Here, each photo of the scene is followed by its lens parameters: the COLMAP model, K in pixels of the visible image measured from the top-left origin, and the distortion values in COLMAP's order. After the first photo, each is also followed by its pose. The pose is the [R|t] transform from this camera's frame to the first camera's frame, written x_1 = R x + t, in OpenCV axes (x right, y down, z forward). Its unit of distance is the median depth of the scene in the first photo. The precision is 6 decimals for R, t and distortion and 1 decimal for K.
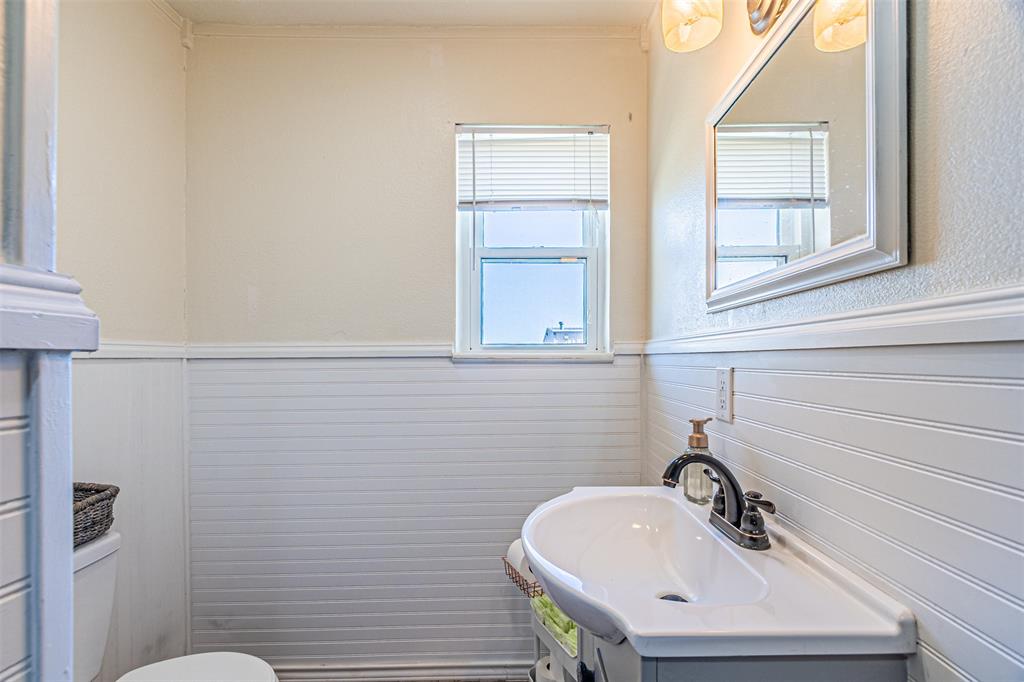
lens RADIAL K [[453.5, 0, 527.4], [0, 453.5, 361.2], [0, 0, 1]] dist [0.010331, -0.000685]
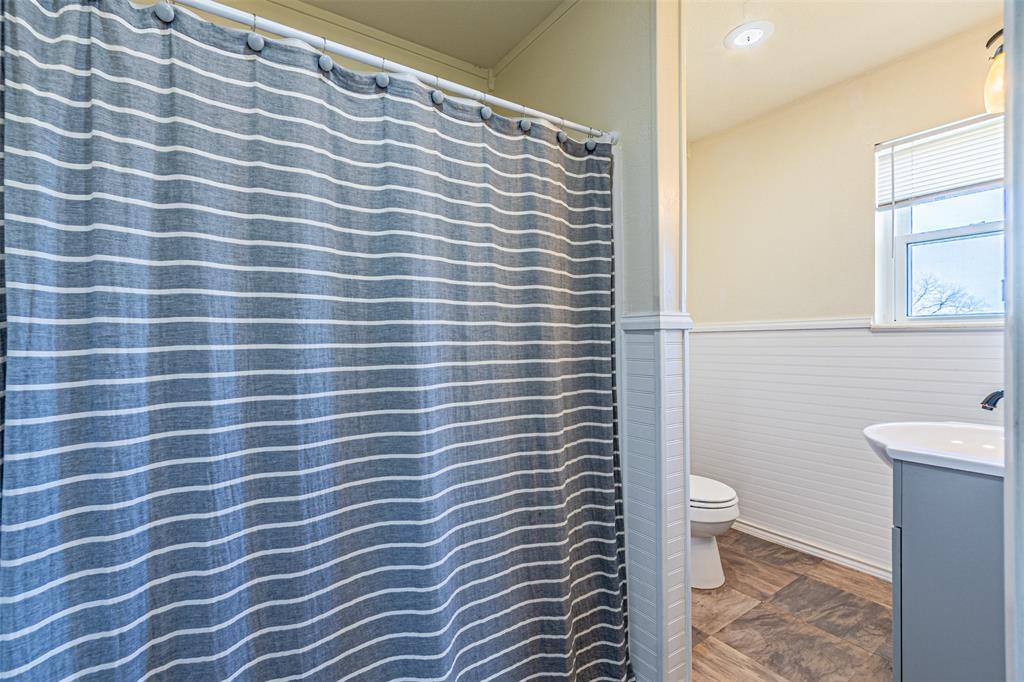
lens RADIAL K [[453.5, 0, 508.8], [0, 453.5, 340.3], [0, 0, 1]] dist [0.010331, -0.000685]
pose [[0.559877, 0.001225, -0.828575, 0.329050], [0.008506, 0.999938, 0.007226, 0.008244], [0.828532, -0.011094, 0.559832, -0.571439]]
